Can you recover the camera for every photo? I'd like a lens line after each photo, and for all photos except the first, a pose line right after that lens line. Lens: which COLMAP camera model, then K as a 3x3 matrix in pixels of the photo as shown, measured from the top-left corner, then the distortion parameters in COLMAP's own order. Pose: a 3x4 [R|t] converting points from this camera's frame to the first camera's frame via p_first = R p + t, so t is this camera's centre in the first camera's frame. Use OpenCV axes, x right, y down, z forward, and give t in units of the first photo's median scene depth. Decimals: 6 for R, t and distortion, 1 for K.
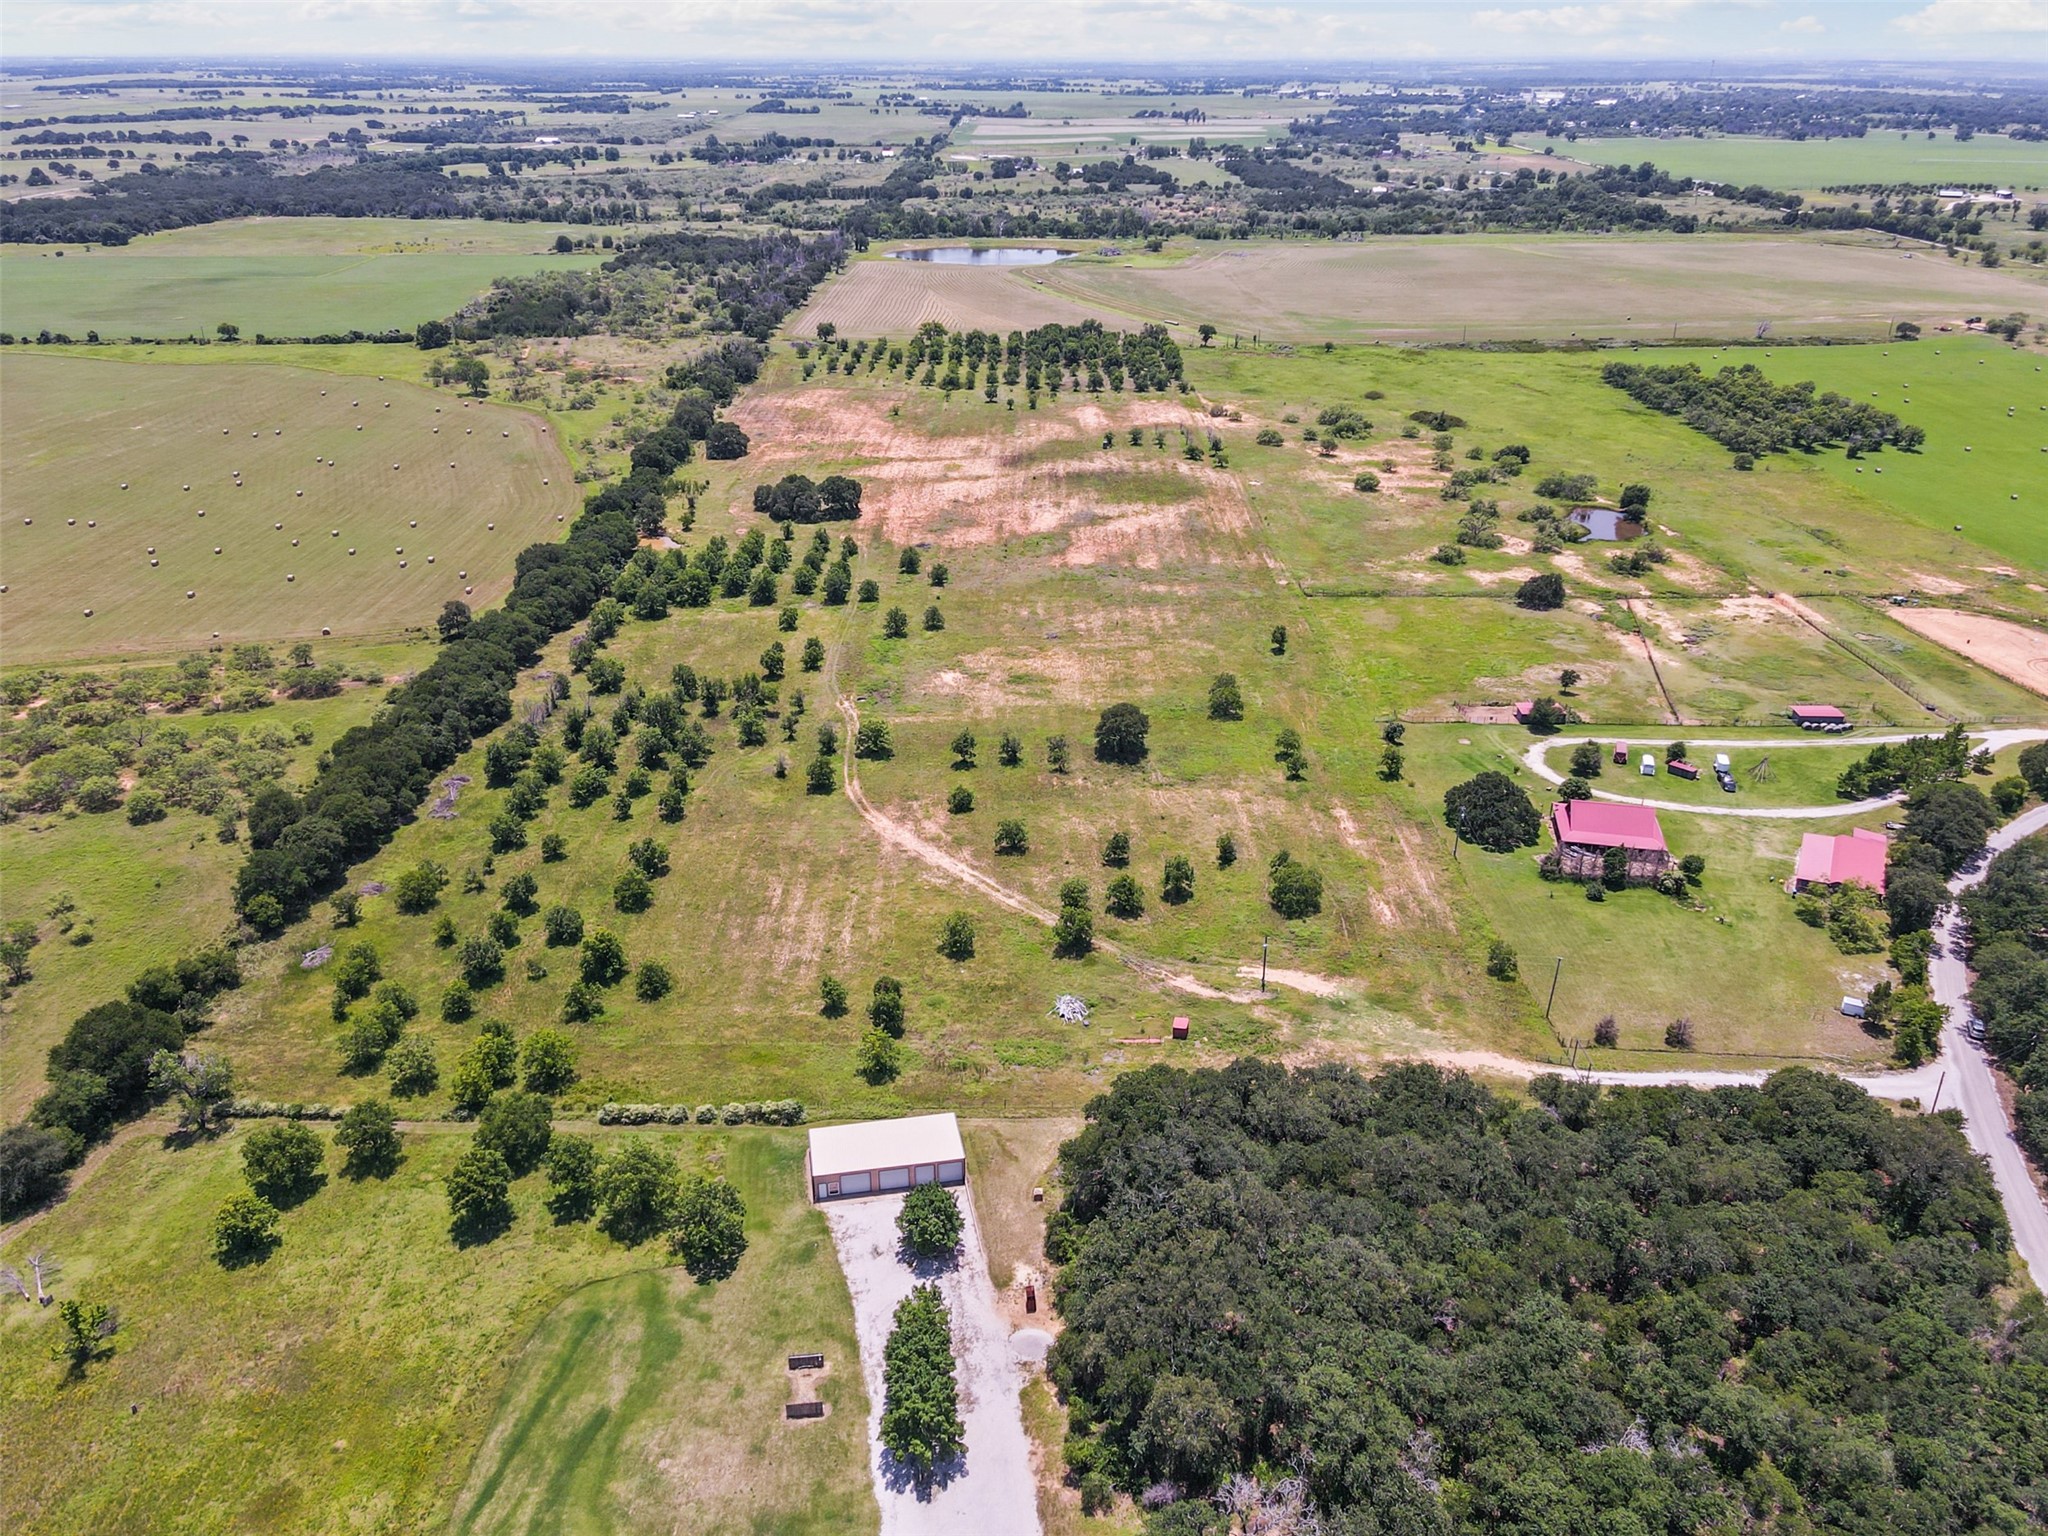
lens RADIAL K [[1481.7, 0, 1024.0], [0, 1481.7, 768.0], [0, 0, 1]] dist [0.019071, 0.004466]
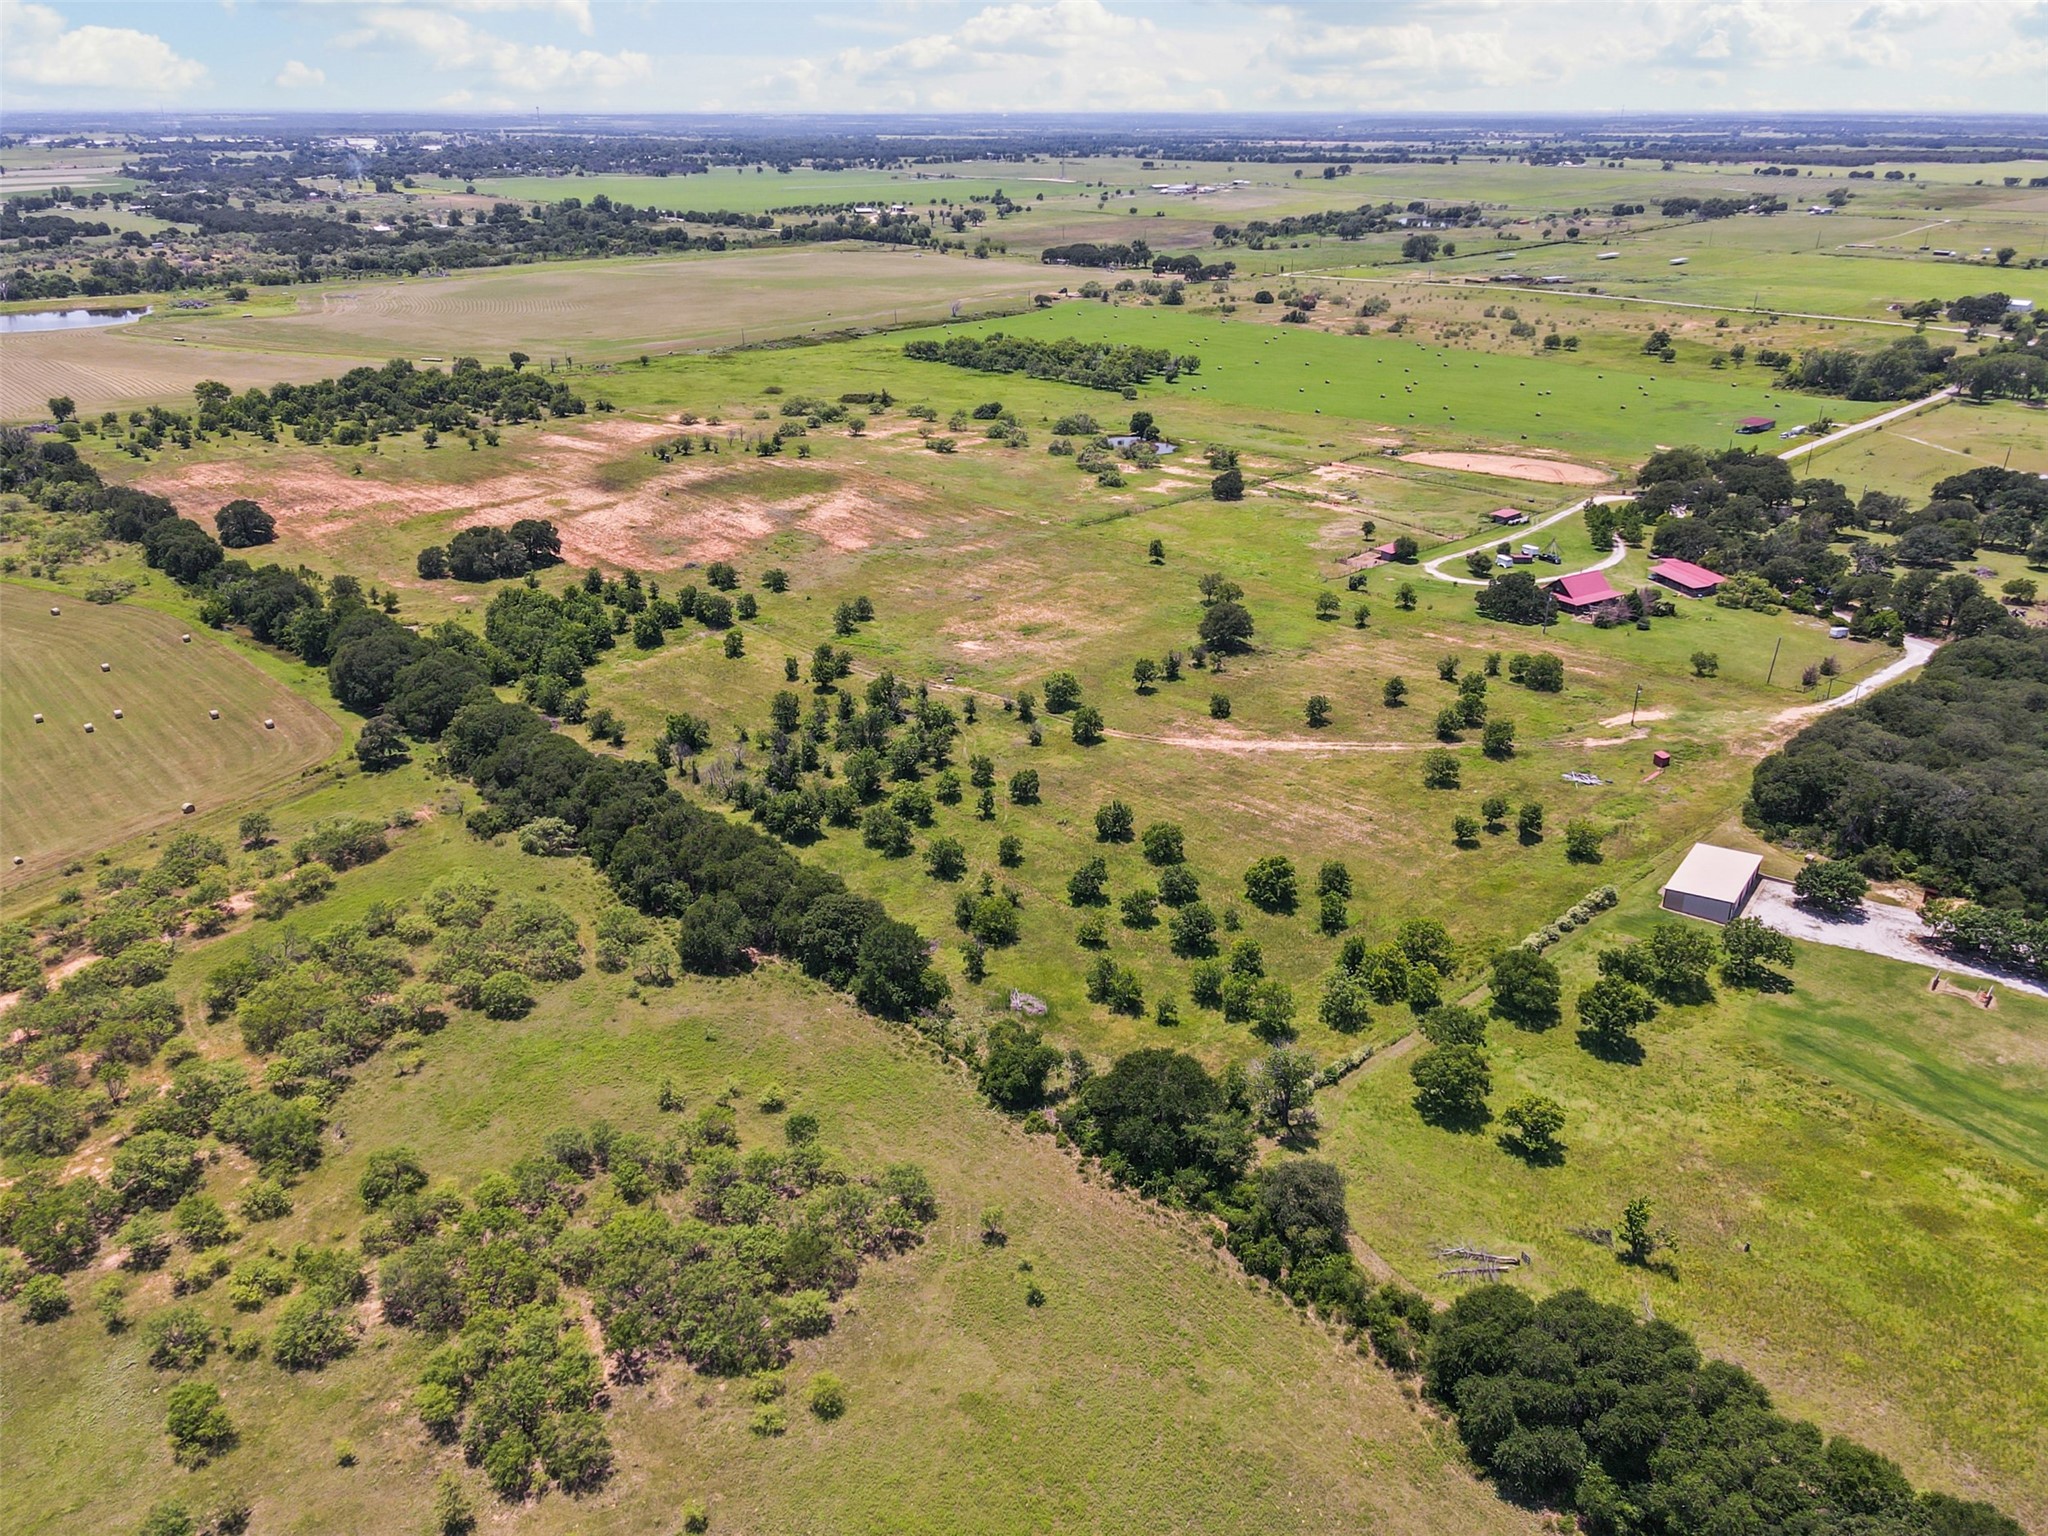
lens RADIAL K [[1467.5, 0, 1024.0], [0, 1467.5, 768.0], [0, 0, 1]] dist [0.020397, -0.001720]
pose [[0.731913, -0.281612, 0.620482, -0.594898], [0.297504, 0.951294, 0.080822, -0.046363], [-0.613021, 0.125441, 0.780045, 0.186559]]
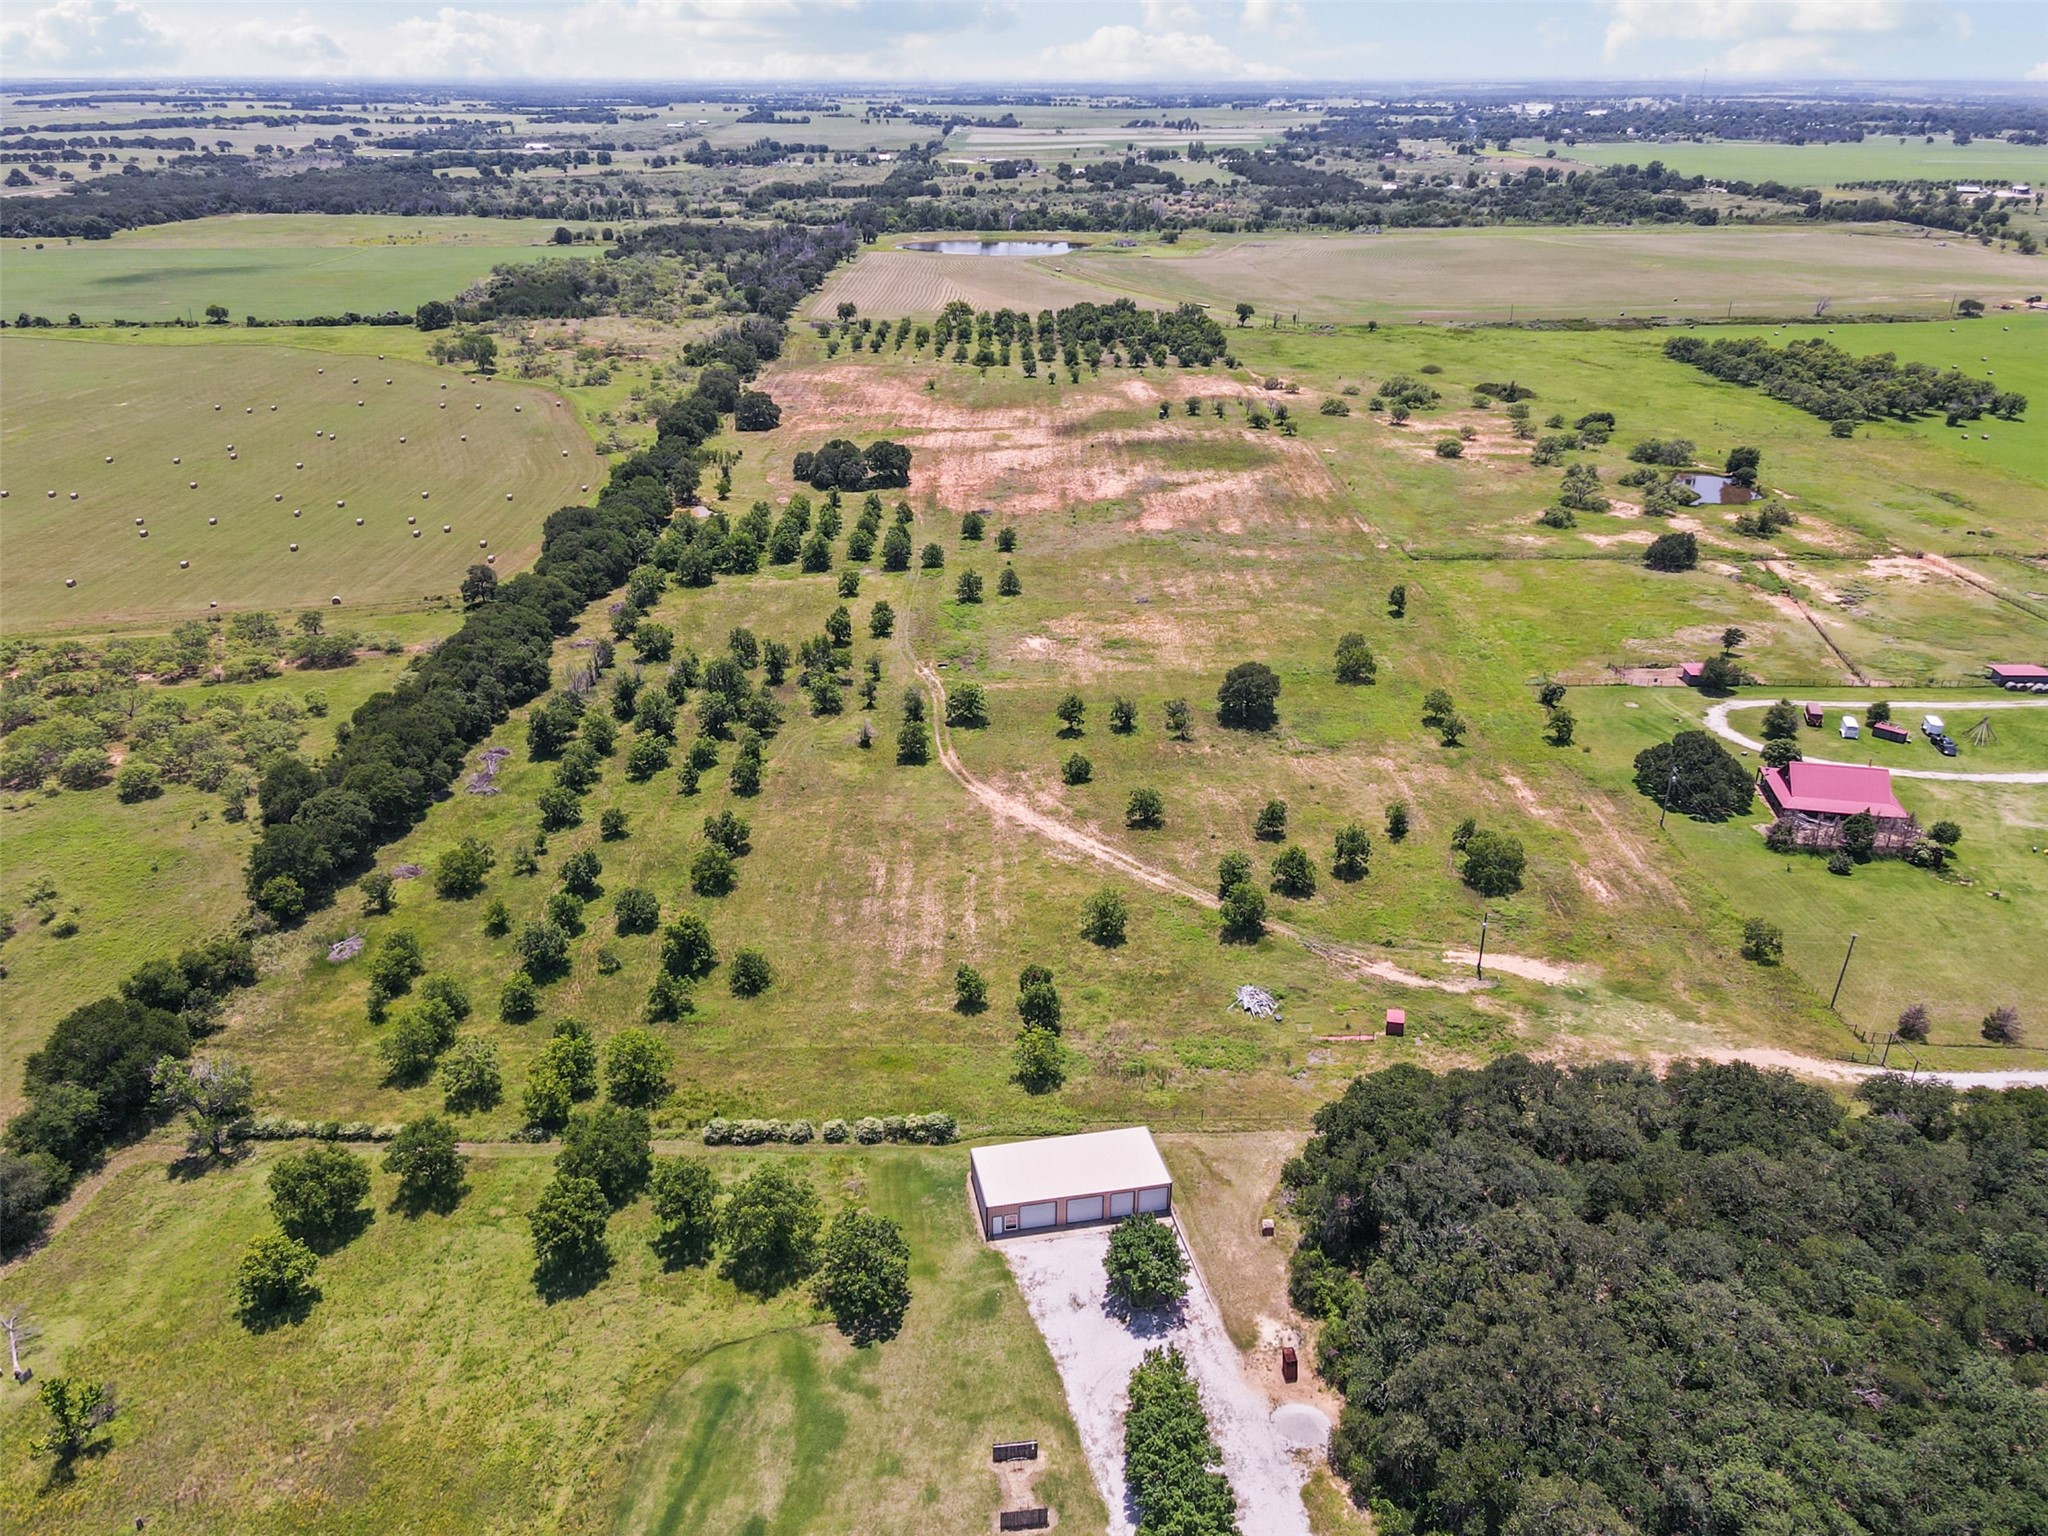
lens RADIAL K [[1481.7, 0, 1024.0], [0, 1481.7, 768.0], [0, 0, 1]] dist [0.019071, 0.004466]
pose [[0.999934, -0.005849, 0.009899, -0.059626], [0.005963, 0.999916, -0.011519, 0.022175], [-0.009830, 0.011577, 0.999885, 0.091753]]
